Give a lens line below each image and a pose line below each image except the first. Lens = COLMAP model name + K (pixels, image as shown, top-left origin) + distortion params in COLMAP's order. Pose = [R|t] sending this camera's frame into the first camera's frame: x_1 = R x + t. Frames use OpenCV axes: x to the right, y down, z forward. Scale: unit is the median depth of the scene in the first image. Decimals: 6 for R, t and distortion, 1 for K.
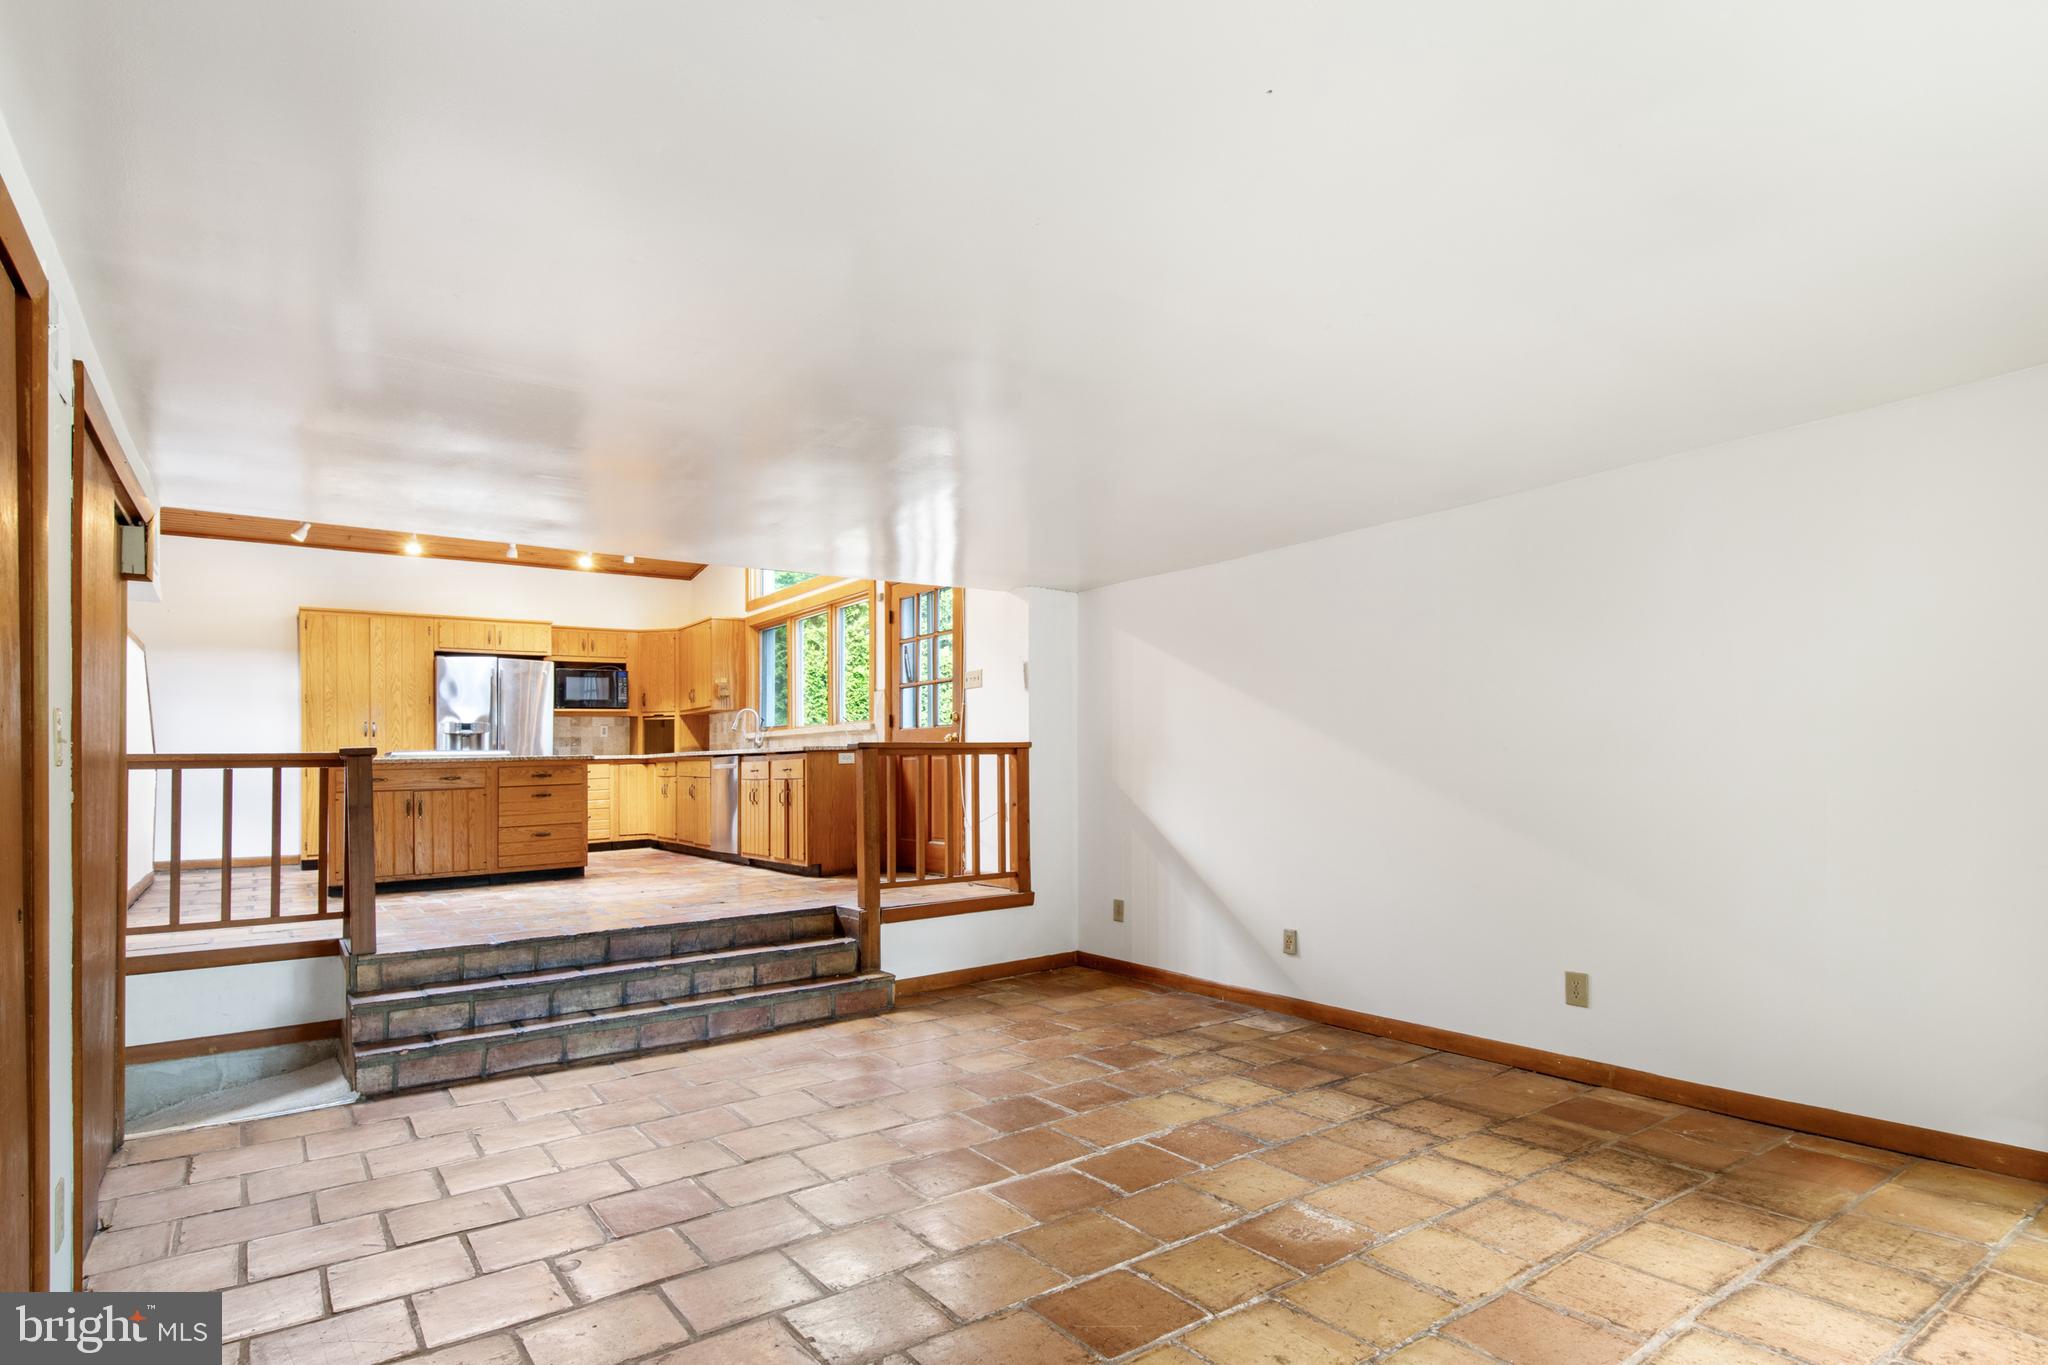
lens RADIAL K [[1086.8, 0, 1058.4], [0, 1086.8, 713.2], [0, 0, 1]] dist [0.058698, -0.028090]
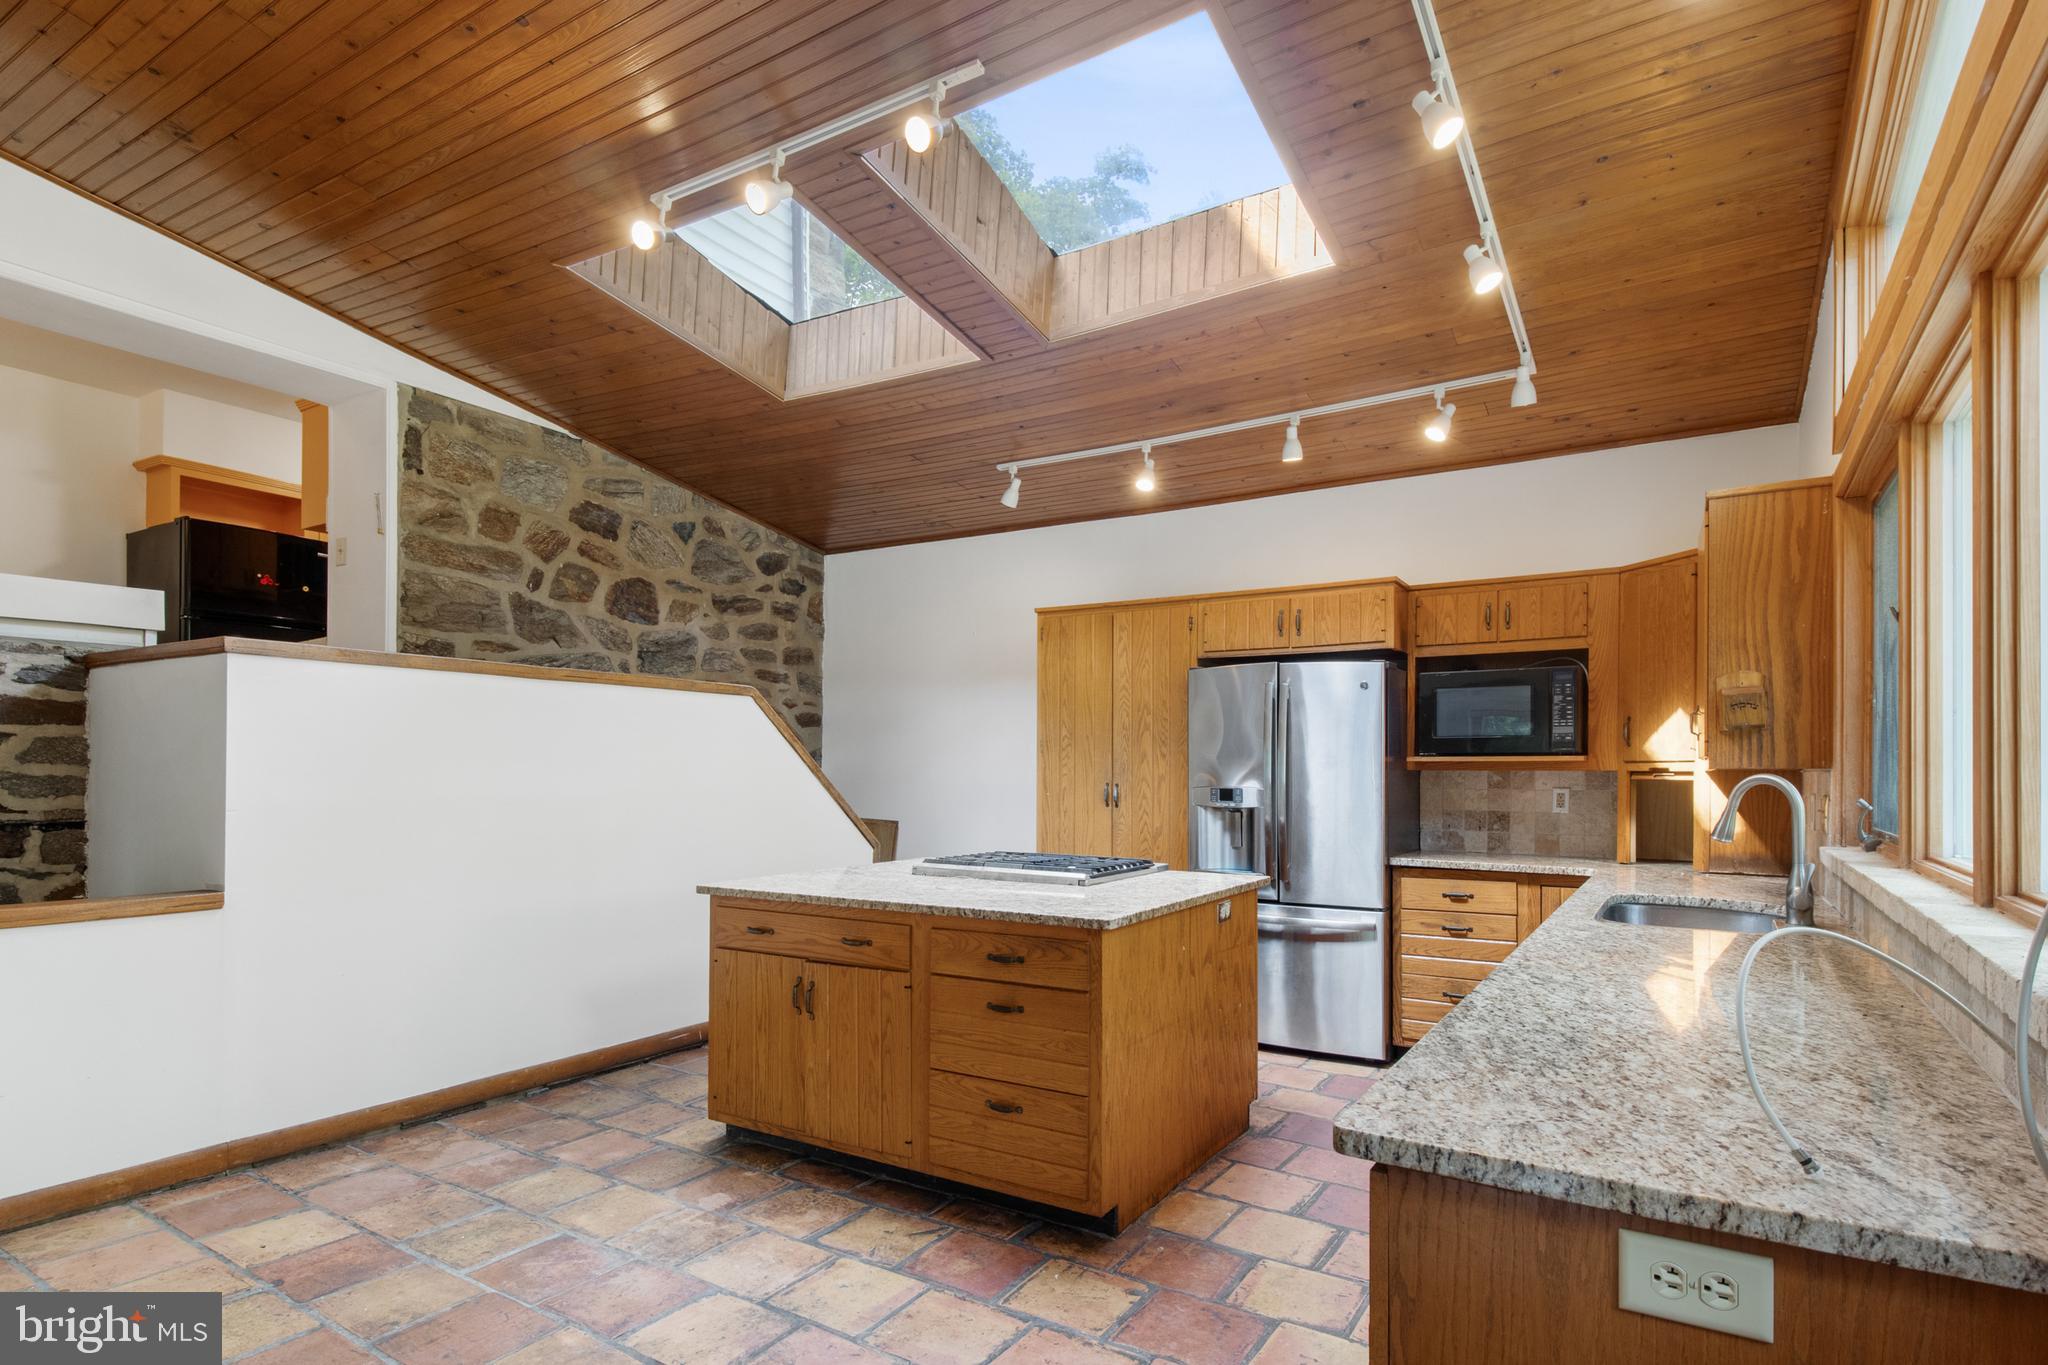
lens RADIAL K [[1062.6, 0, 1022.1], [0, 1062.6, 763.2], [0, 0, 1]] dist [0.057794, -0.026873]
pose [[0.360623, 0.018424, -0.932530, -0.085776], [0.029406, 0.999083, 0.031111, -0.022307], [0.932248, -0.038641, 0.359750, 0.715596]]
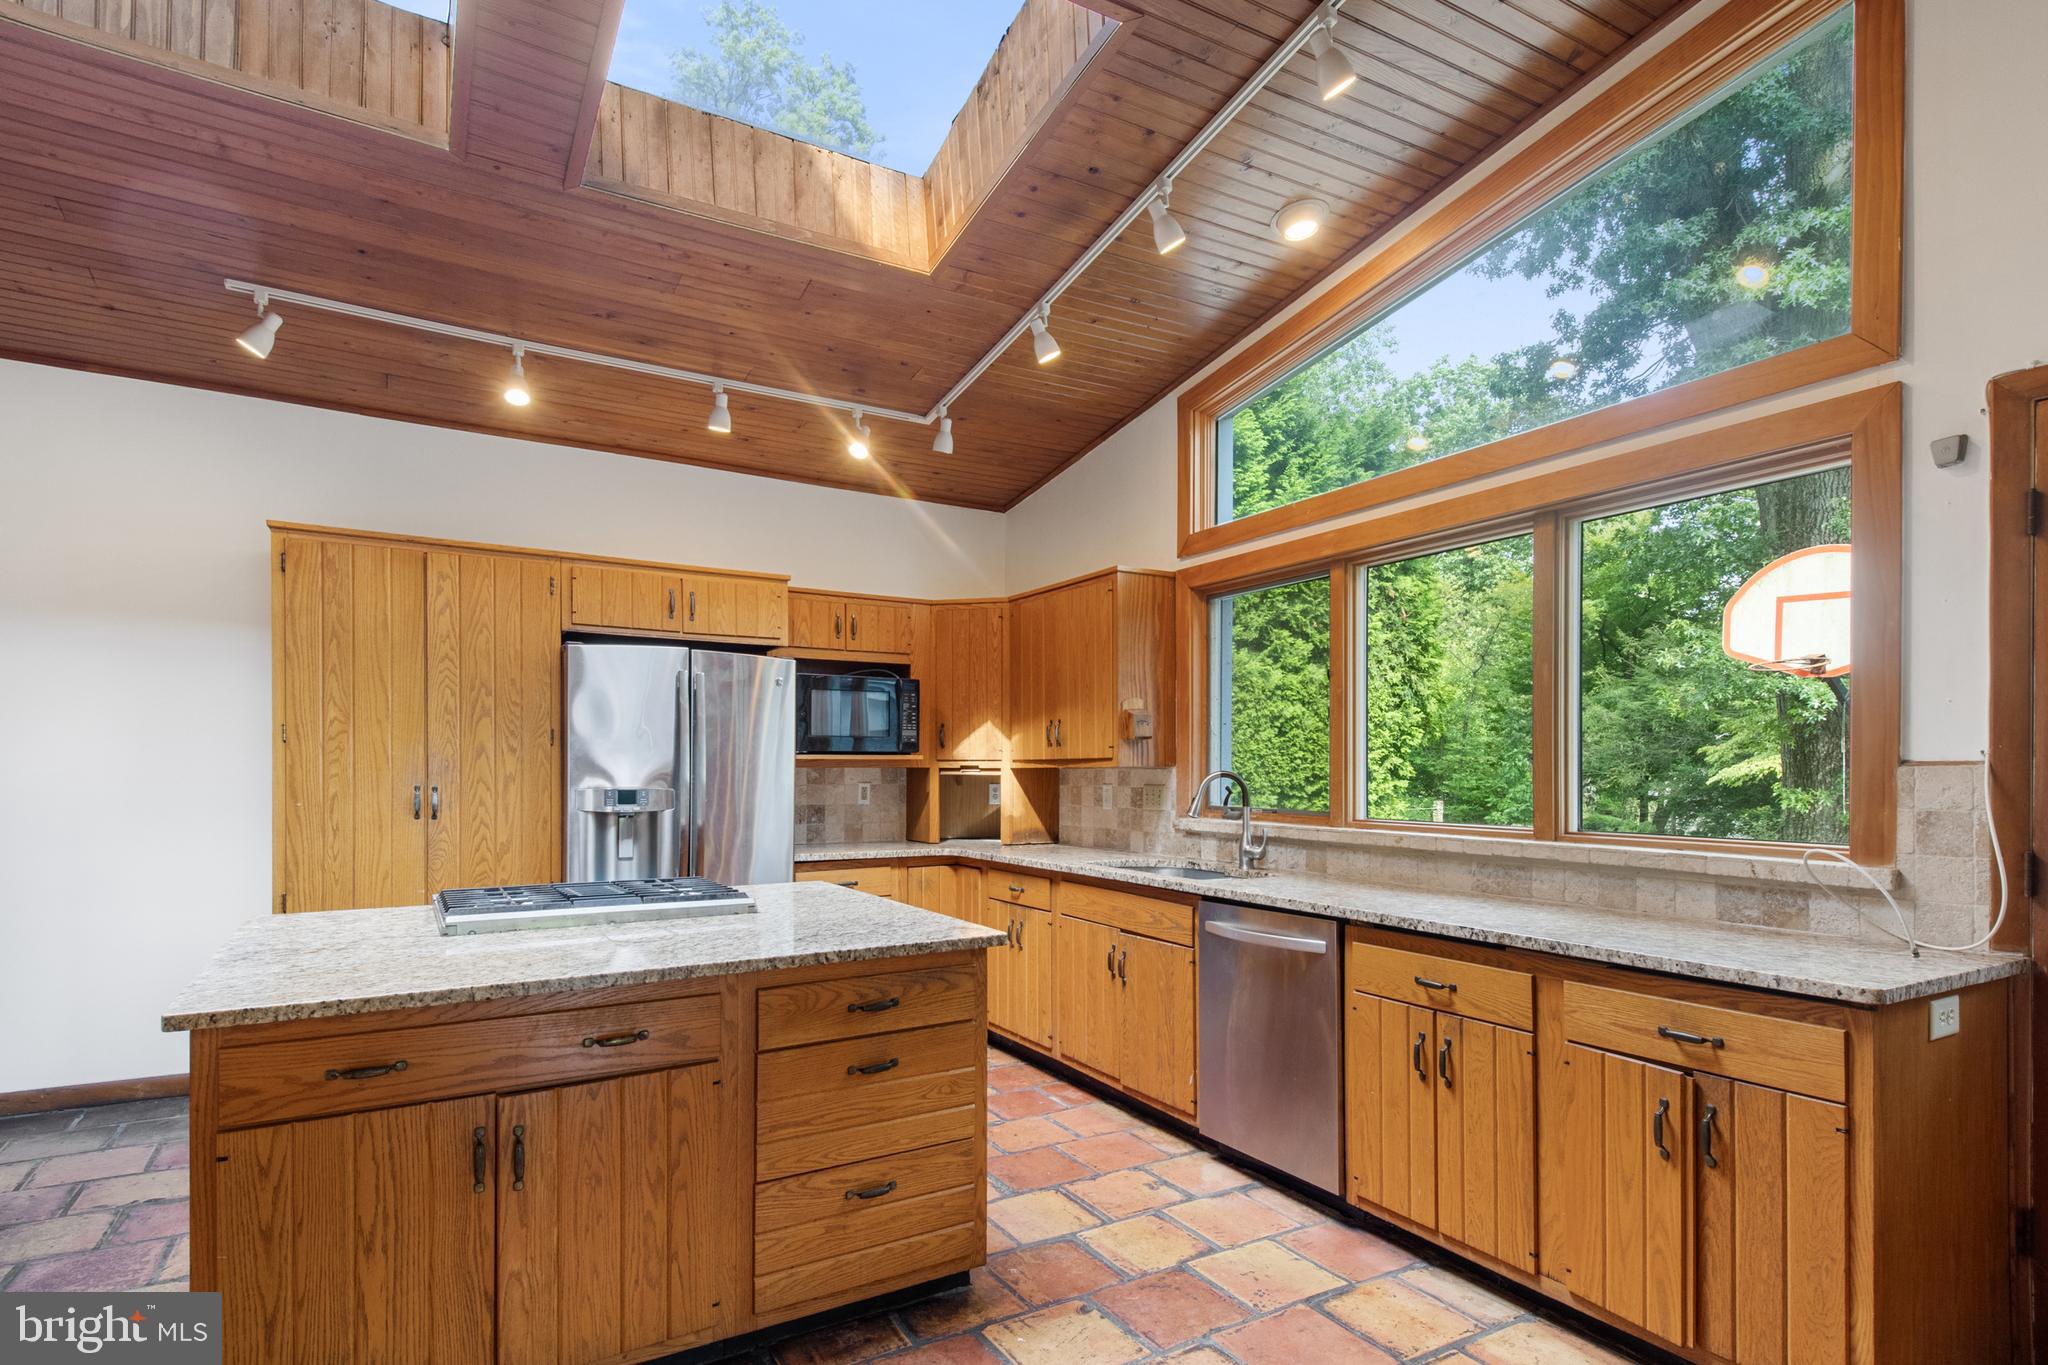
lens RADIAL K [[1062.6, 0, 1022.1], [0, 1062.6, 763.2], [0, 0, 1]] dist [0.057794, -0.026873]
pose [[0.994258, 0.025540, -0.103913, -0.325767], [-0.021132, 0.998838, 0.043304, -0.024539], [0.104899, -0.040859, 0.993643, 0.571513]]
